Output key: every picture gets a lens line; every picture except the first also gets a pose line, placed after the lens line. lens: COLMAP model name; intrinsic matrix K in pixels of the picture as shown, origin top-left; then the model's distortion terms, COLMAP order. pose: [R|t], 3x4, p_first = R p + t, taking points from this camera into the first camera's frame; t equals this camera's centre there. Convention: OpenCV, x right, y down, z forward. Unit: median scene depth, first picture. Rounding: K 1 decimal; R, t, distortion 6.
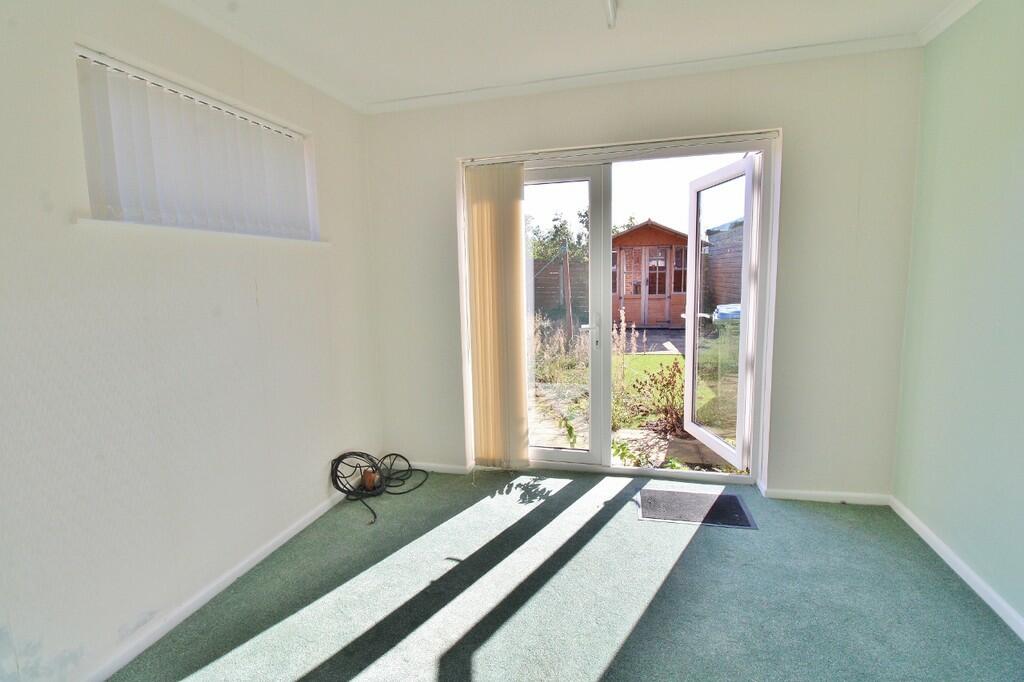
lens RADIAL K [[479.5, 0, 512.0], [0, 479.5, 338.0], [0, 0, 1]] dist [-0.000245, -0.011295]
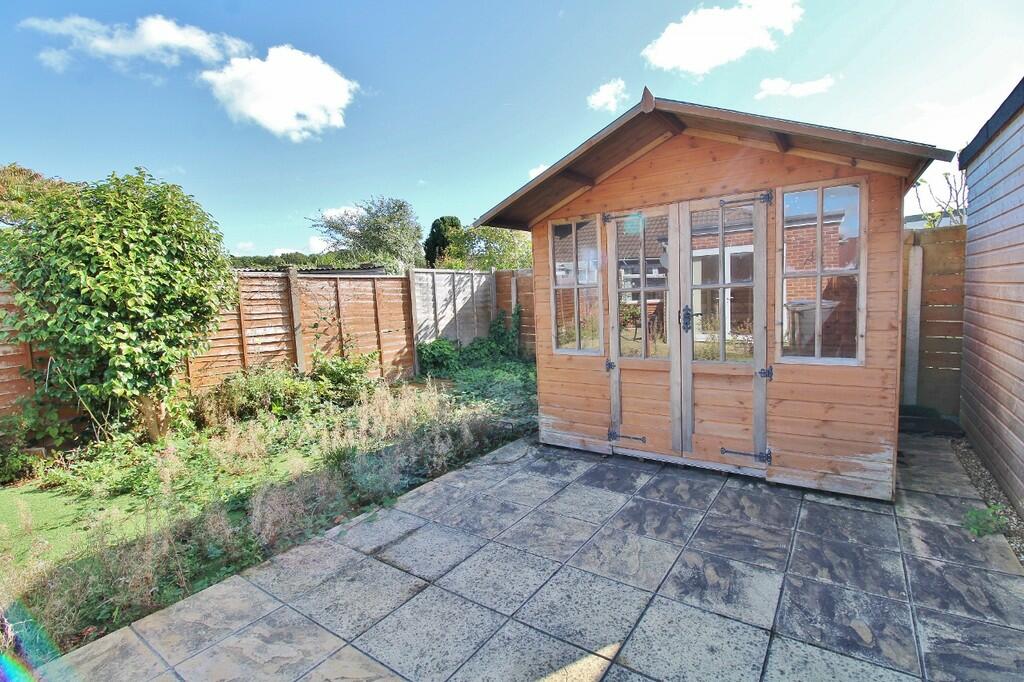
lens RADIAL K [[479.5, 0, 512.0], [0, 479.5, 338.0], [0, 0, 1]] dist [-0.000245, -0.011295]
pose [[0.908284, 0.017675, -0.417980, 0.309452], [-0.030655, 0.999233, -0.024362, -0.094737], [0.417229, 0.034941, 0.908129, 0.676759]]
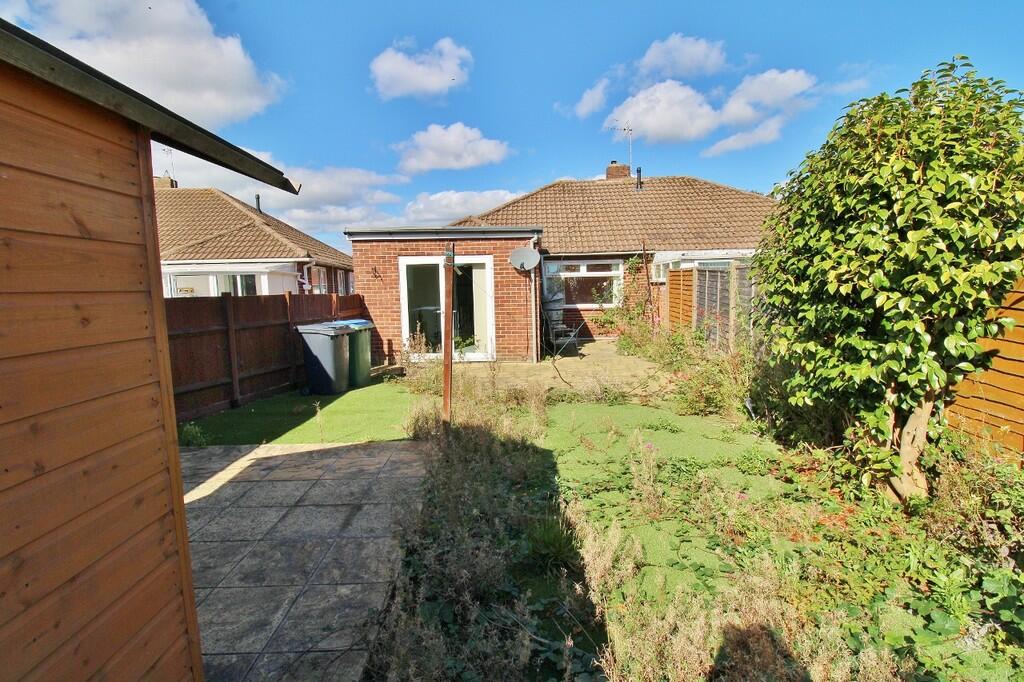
lens RADIAL K [[479.5, 0, 512.0], [0, 479.5, 338.0], [0, 0, 1]] dist [-0.000245, -0.011295]
pose [[-0.979168, 0.059630, -0.194100, 0.113704], [0.012251, 0.971515, 0.236661, -0.165335], [0.202683, 0.229353, -0.952007, 1.138366]]
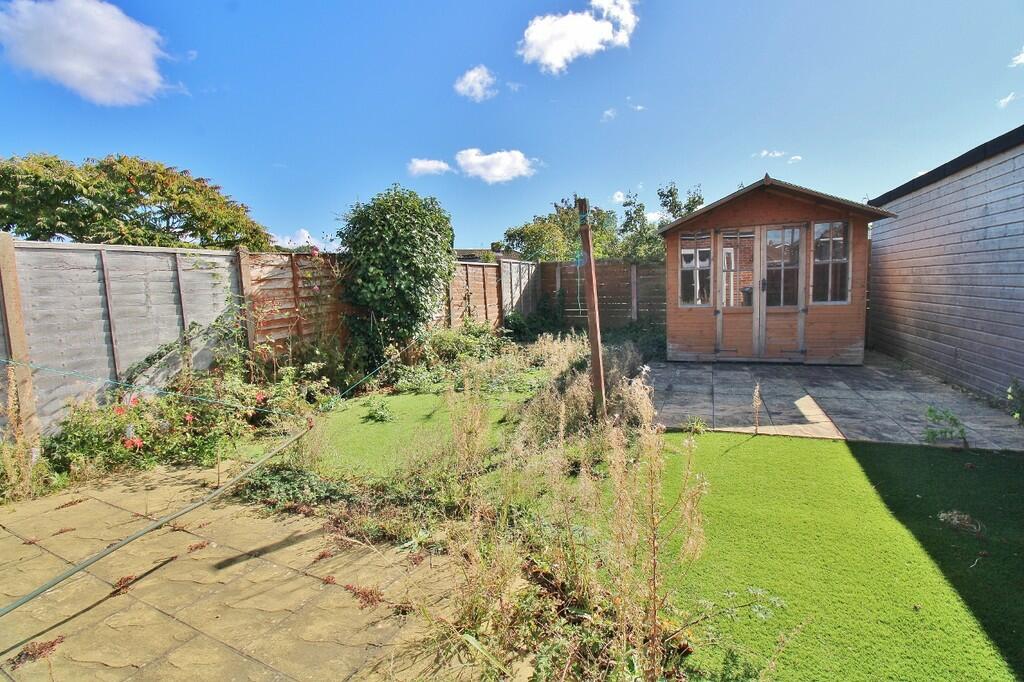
lens RADIAL K [[479.5, 0, 512.0], [0, 479.5, 338.0], [0, 0, 1]] dist [-0.000245, -0.011295]
pose [[0.977022, 0.005119, -0.213076, 0.102756], [-0.010101, 0.999700, -0.022300, -0.035078], [0.212898, 0.023940, 0.976781, 0.351183]]
